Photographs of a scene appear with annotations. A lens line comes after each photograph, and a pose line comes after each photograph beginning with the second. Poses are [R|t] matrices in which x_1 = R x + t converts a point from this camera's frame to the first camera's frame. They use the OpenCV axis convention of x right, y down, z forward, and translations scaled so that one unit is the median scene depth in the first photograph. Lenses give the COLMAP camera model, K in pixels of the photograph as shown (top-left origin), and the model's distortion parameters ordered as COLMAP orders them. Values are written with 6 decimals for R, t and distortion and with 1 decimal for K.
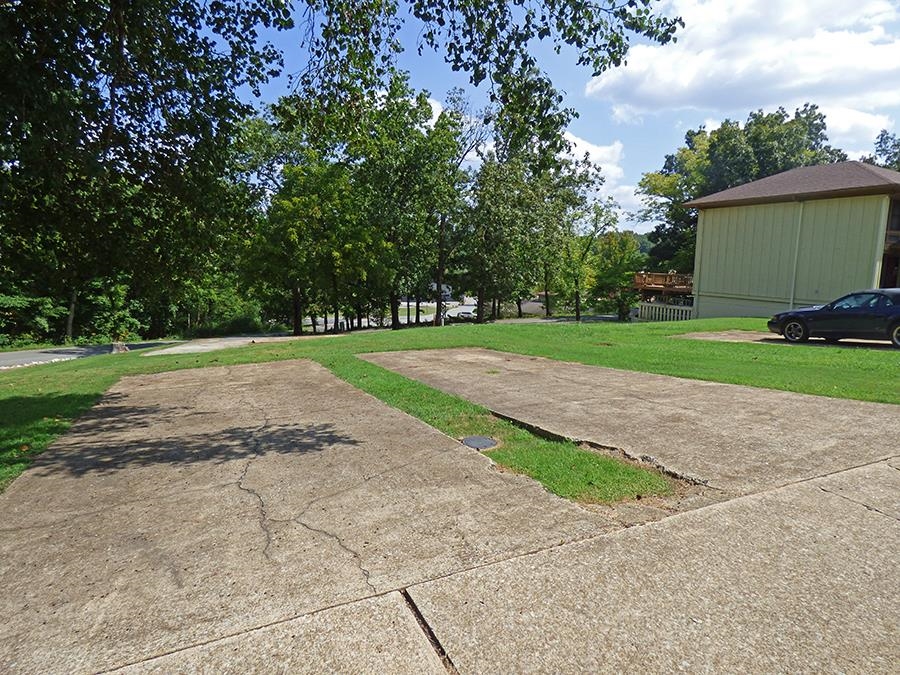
lens RADIAL K [[568.6, 0, 450.0], [0, 568.6, 337.5], [0, 0, 1]] dist [0.002881, 0.000620]
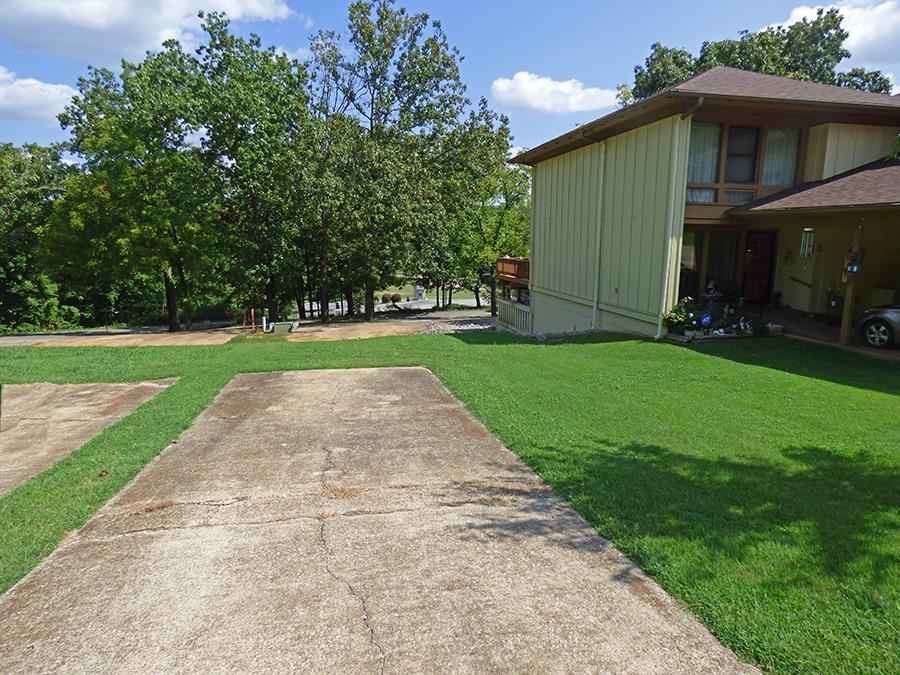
lens RADIAL K [[568.6, 0, 450.0], [0, 568.6, 337.5], [0, 0, 1]] dist [0.002881, 0.000620]
pose [[0.974433, 0.021085, -0.223689, 0.369774], [-0.012789, 0.999178, 0.038469, -0.031110], [0.224316, -0.034625, 0.973901, 0.214884]]
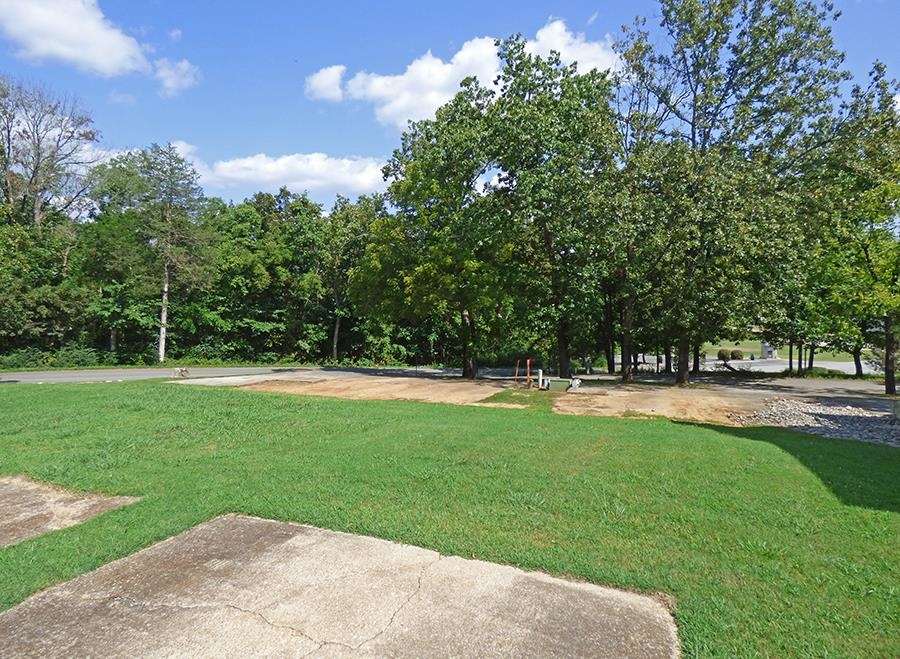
lens RADIAL K [[560.3, 0, 448.7], [0, 560.3, 315.2], [0, 0, 1]] dist [0.001190, 0.004846]
pose [[0.691649, 0.011398, -0.722144, 0.336949], [-0.079581, 0.994990, -0.060516, -0.040150], [0.717836, 0.099325, 0.689091, 0.383820]]
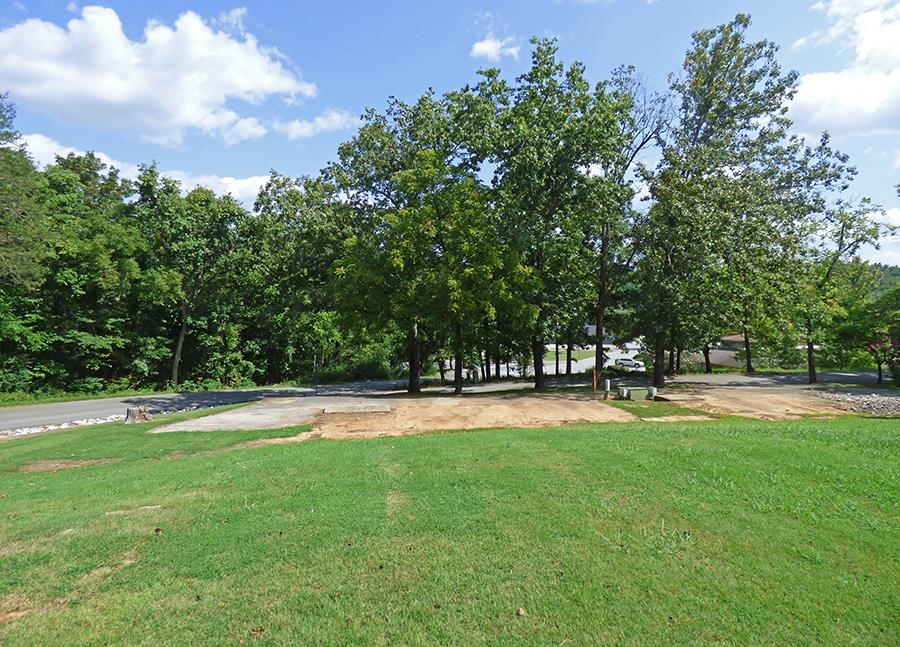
lens RADIAL K [[563.3, 0, 449.0], [0, 563.3, 306.3], [0, 0, 1]] dist [-0.003662, 0.001692]
pose [[0.965257, -0.000647, -0.261302, -0.016731], [-0.032535, 0.991918, -0.122641, -0.024783], [0.259270, 0.126882, 0.957434, 0.256435]]
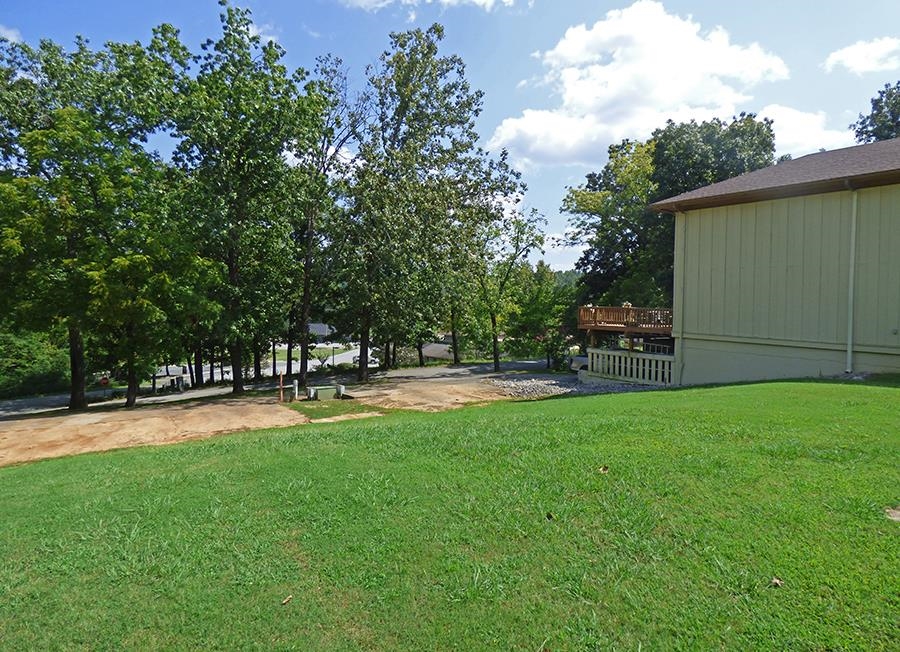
lens RADIAL K [[557.6, 0, 470.1], [0, 557.6, 306.5], [0, 0, 1]] dist [-0.004707, -0.000821]
pose [[0.980061, 0.000031, 0.198697, 0.046047], [0.024639, 0.992263, -0.121688, -0.027137], [-0.197163, 0.124158, 0.972477, 0.294027]]
